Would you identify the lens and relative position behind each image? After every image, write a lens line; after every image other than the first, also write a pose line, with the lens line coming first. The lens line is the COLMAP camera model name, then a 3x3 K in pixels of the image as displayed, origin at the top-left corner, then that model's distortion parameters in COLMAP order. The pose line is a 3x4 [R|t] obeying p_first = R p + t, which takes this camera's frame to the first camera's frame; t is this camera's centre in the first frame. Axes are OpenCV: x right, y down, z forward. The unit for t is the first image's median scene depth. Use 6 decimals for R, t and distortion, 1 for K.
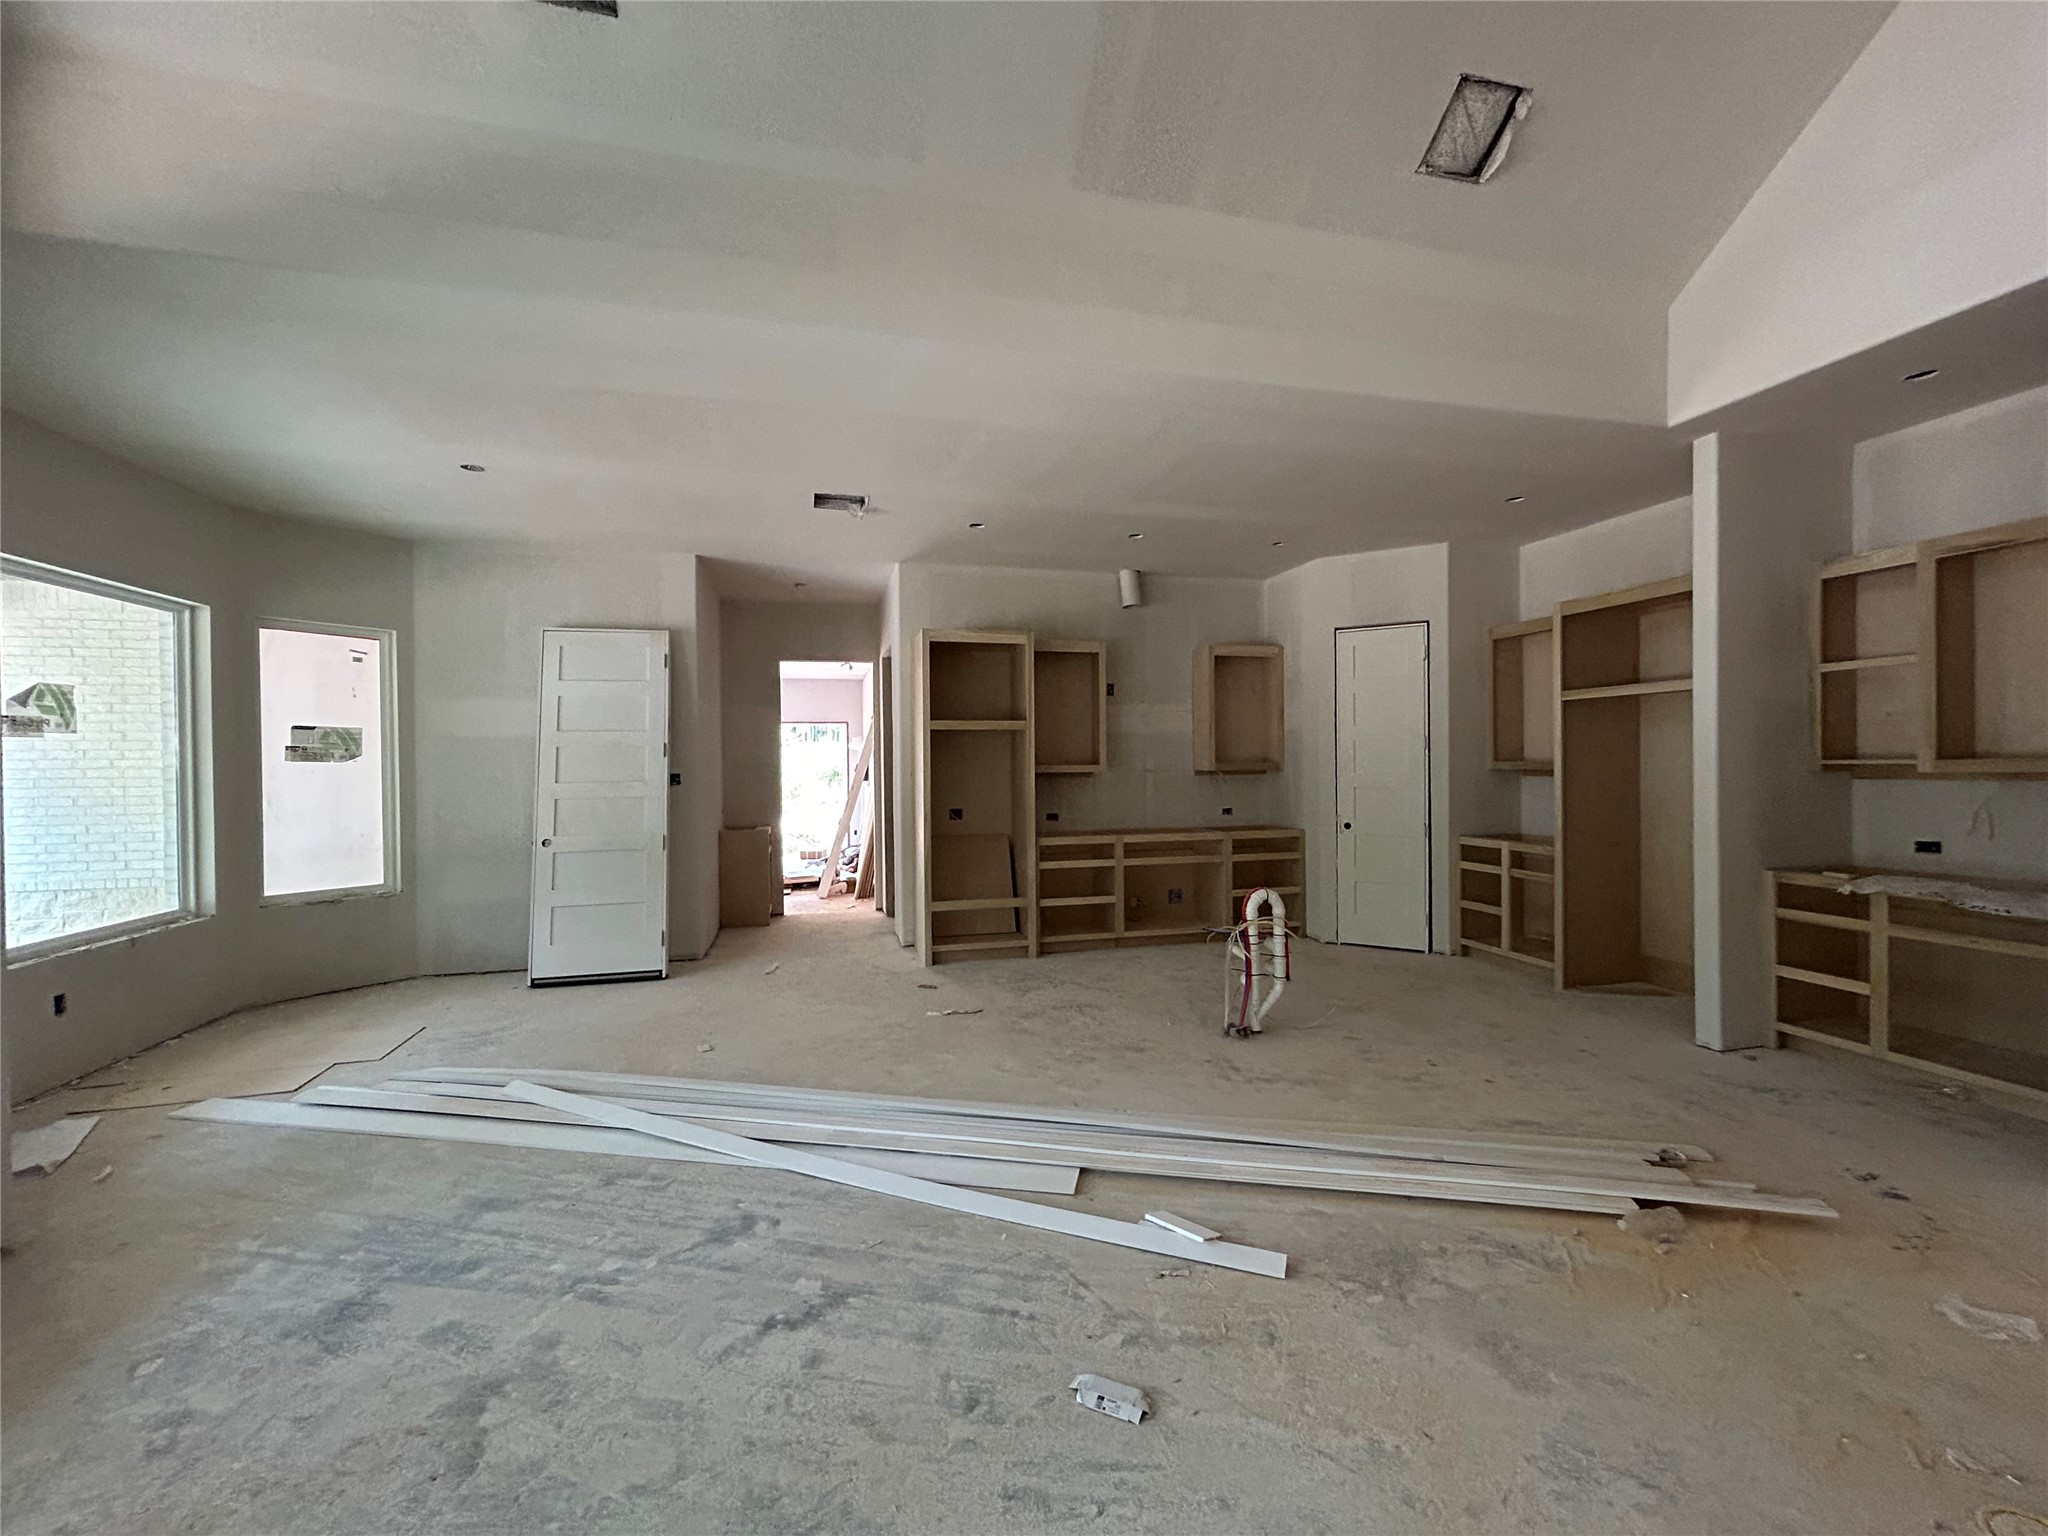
lens RADIAL K [[830.9, 0, 1024.0], [0, 830.9, 768.0], [0, 0, 1]] dist [0.000754, 0.000444]
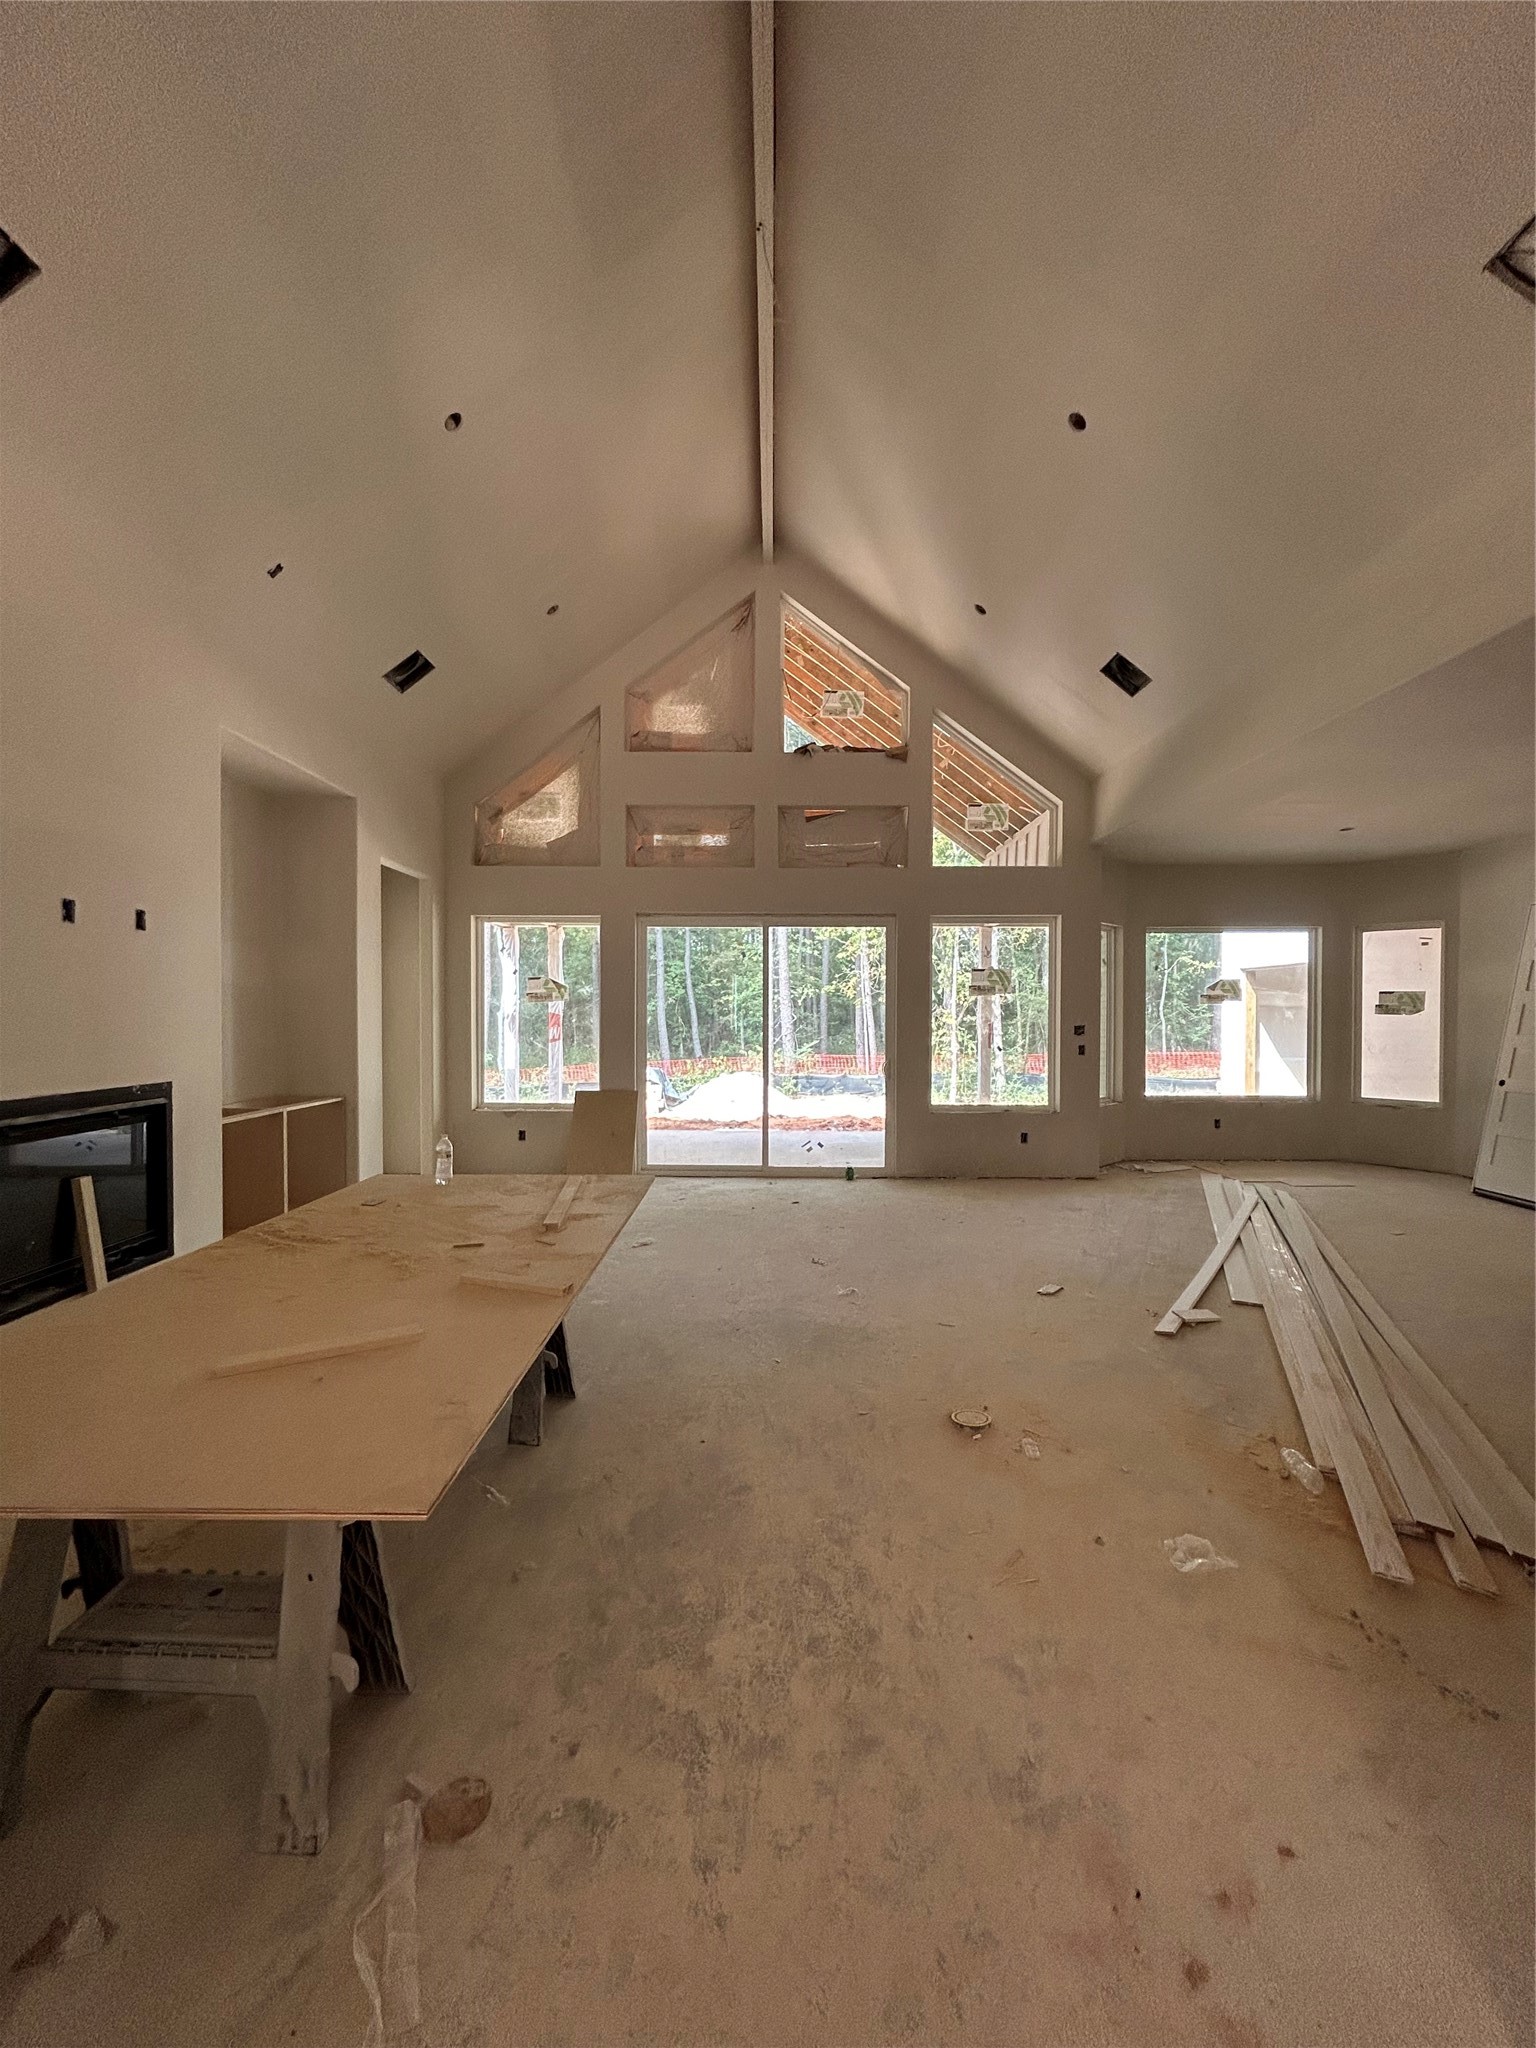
lens RADIAL K [[830.9, 0, 768.0], [0, 830.9, 1024.0], [0, 0, 1]] dist [0.000754, 0.000444]
pose [[-0.253835, 0.026656, -0.966880, 0.930679], [-0.001079, 0.999612, 0.027842, -0.031869], [0.967247, 0.008110, -0.253708, 0.283721]]
